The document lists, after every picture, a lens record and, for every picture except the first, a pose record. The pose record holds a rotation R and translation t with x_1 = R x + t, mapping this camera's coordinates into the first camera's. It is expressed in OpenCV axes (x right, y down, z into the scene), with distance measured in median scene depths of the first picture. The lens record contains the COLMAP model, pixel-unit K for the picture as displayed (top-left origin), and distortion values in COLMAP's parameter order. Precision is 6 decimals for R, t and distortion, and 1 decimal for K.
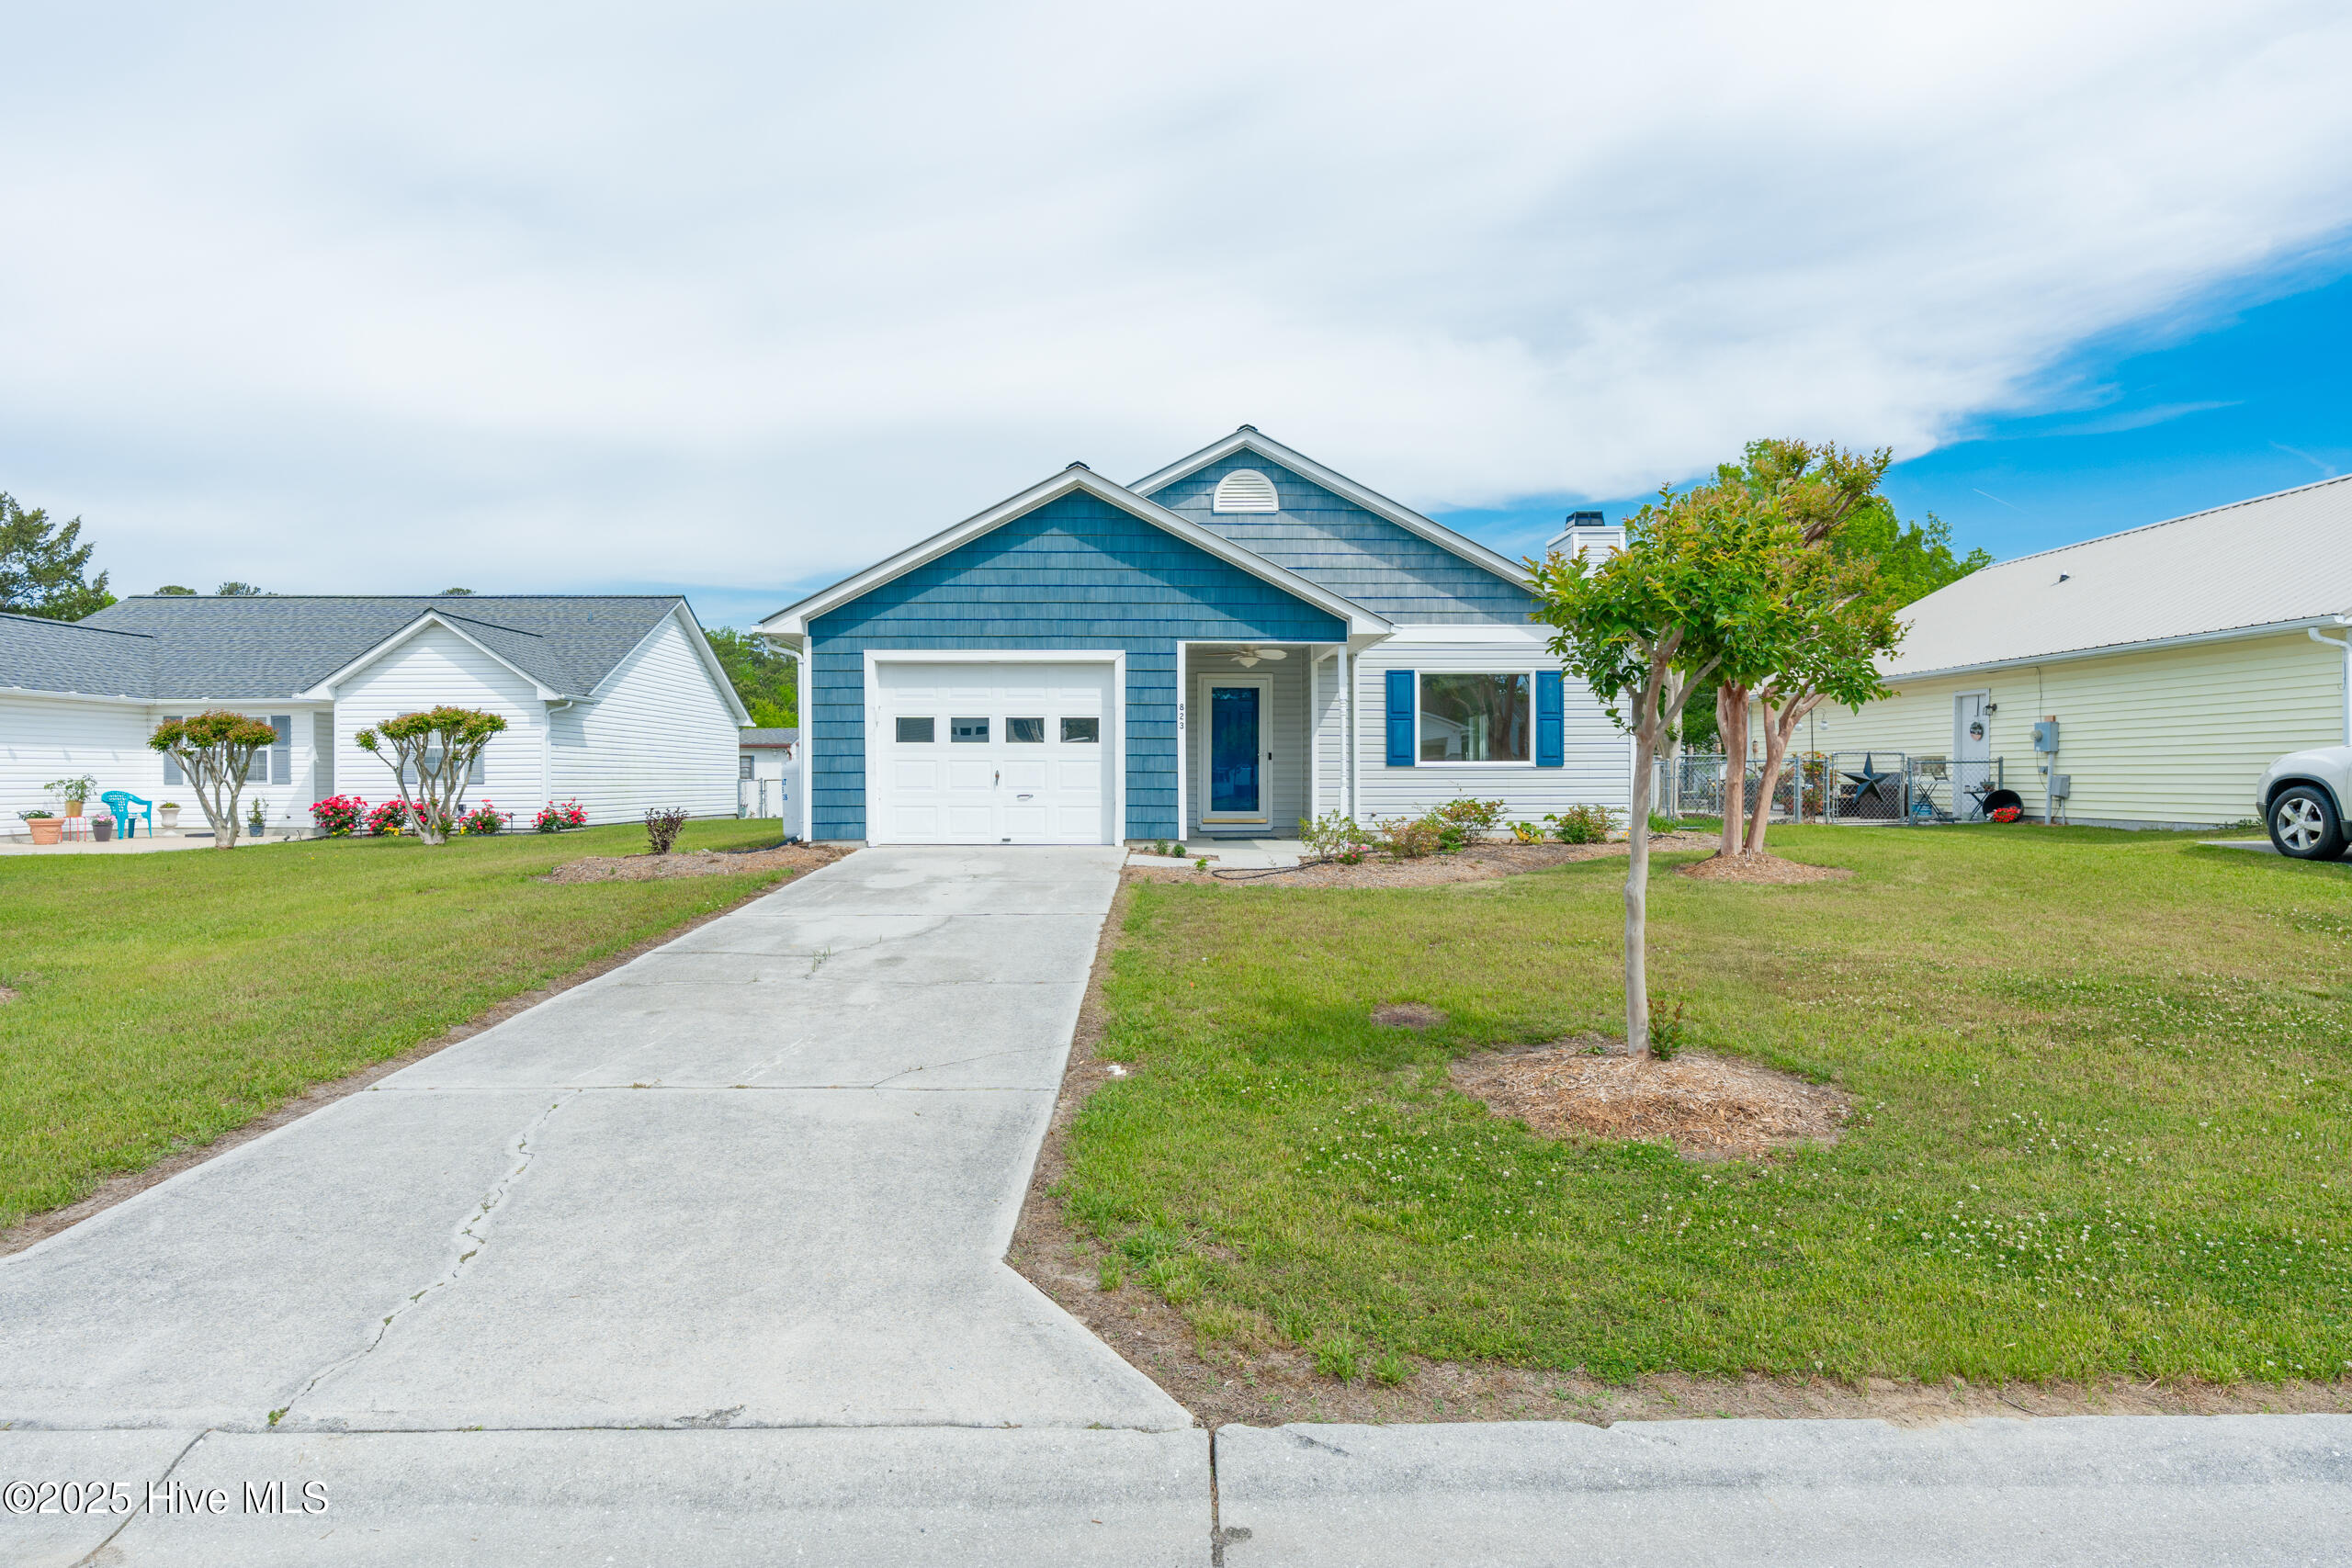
lens RADIAL K [[1307.3, 0, 1177.9], [0, 1307.3, 779.2], [0, 0, 1]] dist [-0.001310, 0.006370]
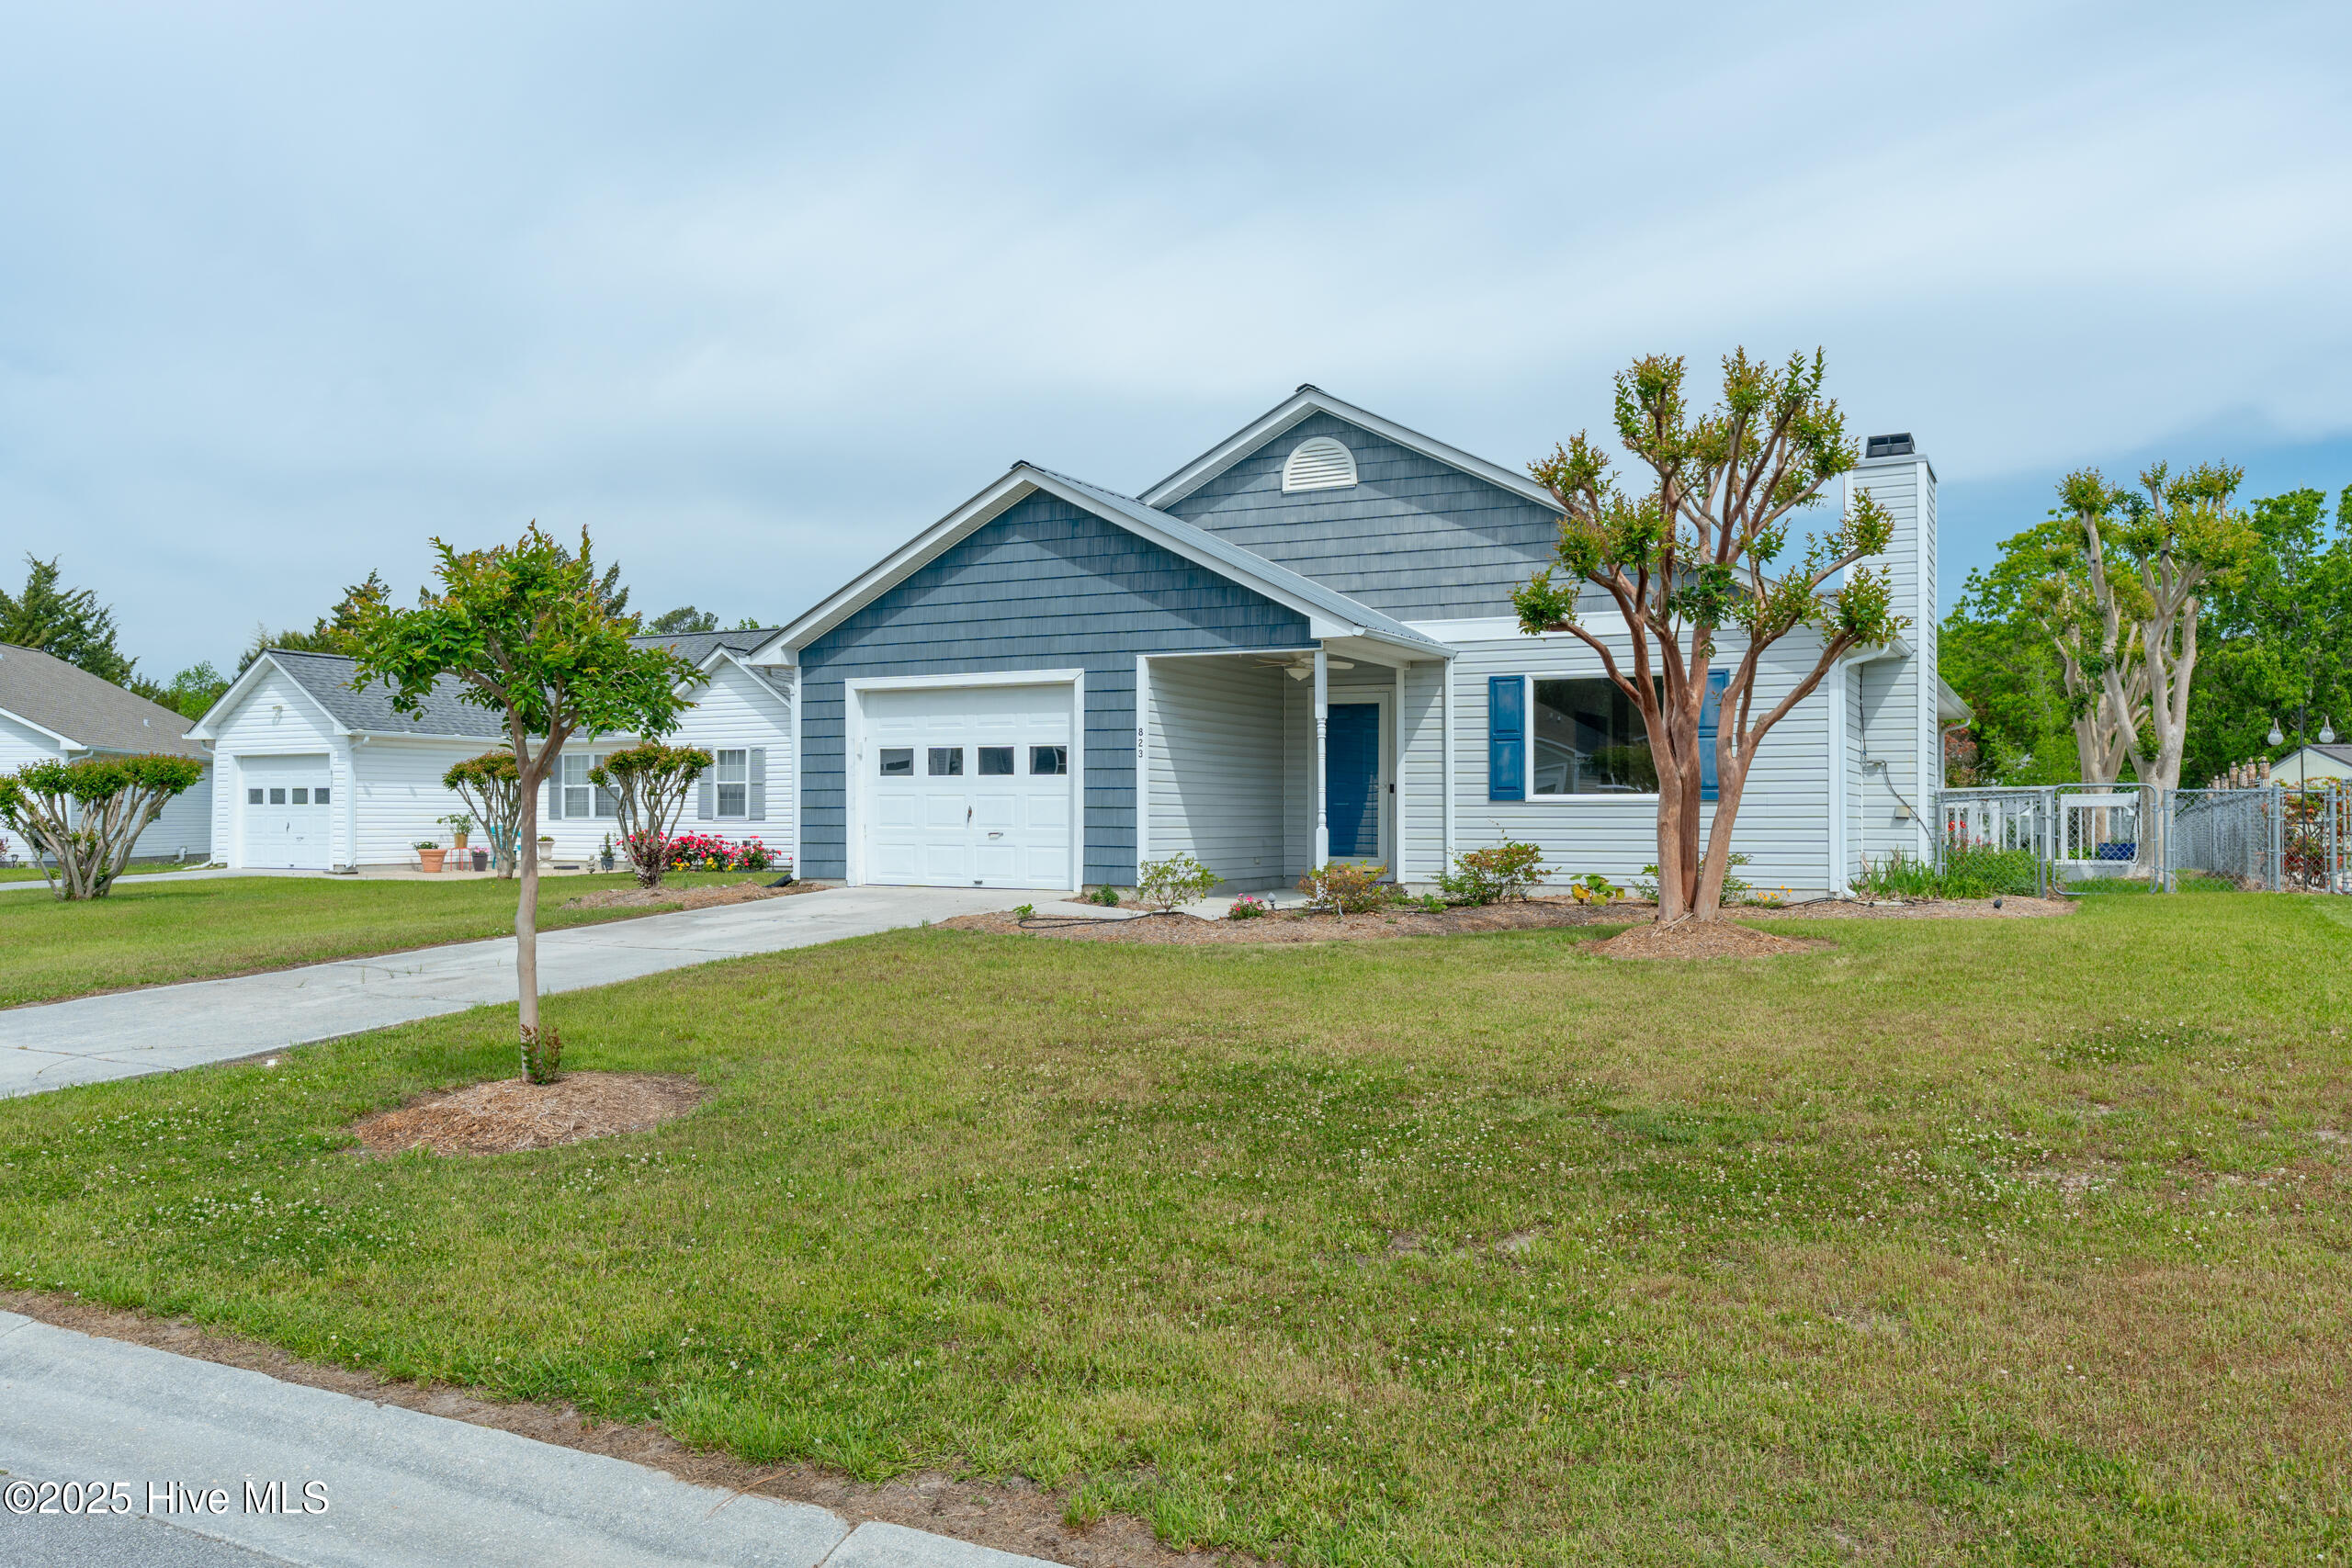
lens RADIAL K [[1732.2, 0, 1174.5], [0, 1732.2, 790.6], [0, 0, 1]] dist [-0.004193, -0.002681]
pose [[0.880213, -0.004048, -0.474561, 0.556547], [-0.003629, 0.999877, -0.015261, 0.000409], [0.474564, 0.015155, 0.880090, 0.011115]]
